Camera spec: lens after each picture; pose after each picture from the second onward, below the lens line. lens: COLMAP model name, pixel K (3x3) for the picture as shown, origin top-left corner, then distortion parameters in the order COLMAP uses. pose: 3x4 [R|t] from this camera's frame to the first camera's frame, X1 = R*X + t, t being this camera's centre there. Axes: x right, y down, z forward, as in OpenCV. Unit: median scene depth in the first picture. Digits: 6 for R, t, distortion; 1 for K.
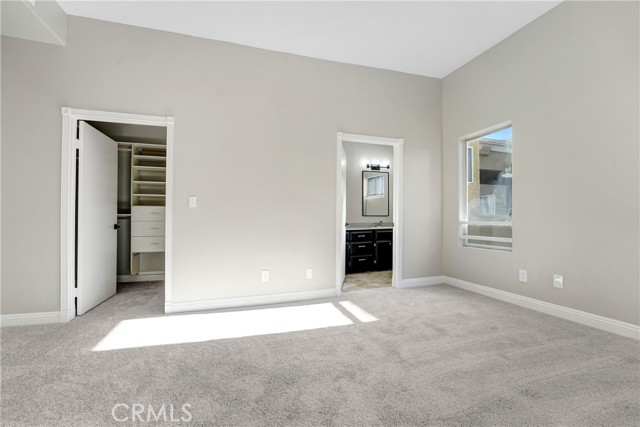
lens RADIAL K [[267.5, 0, 318.6], [0, 267.5, 216.2], [0, 0, 1]] dist [-0.016837, 0.000090]
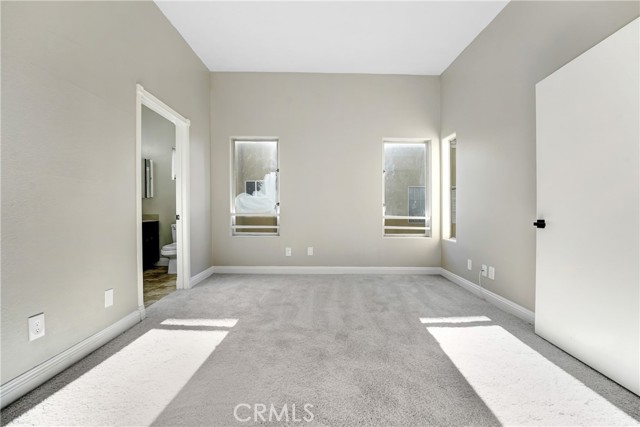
lens RADIAL K [[267.5, 0, 318.8], [0, 267.5, 214.0], [0, 0, 1]] dist [-0.016837, 0.000090]
pose [[0.321222, -0.005188, 0.946990, -0.474424], [-0.016288, 0.999807, 0.011002, 0.006251], [-0.946864, -0.018959, 0.321075, 0.365862]]
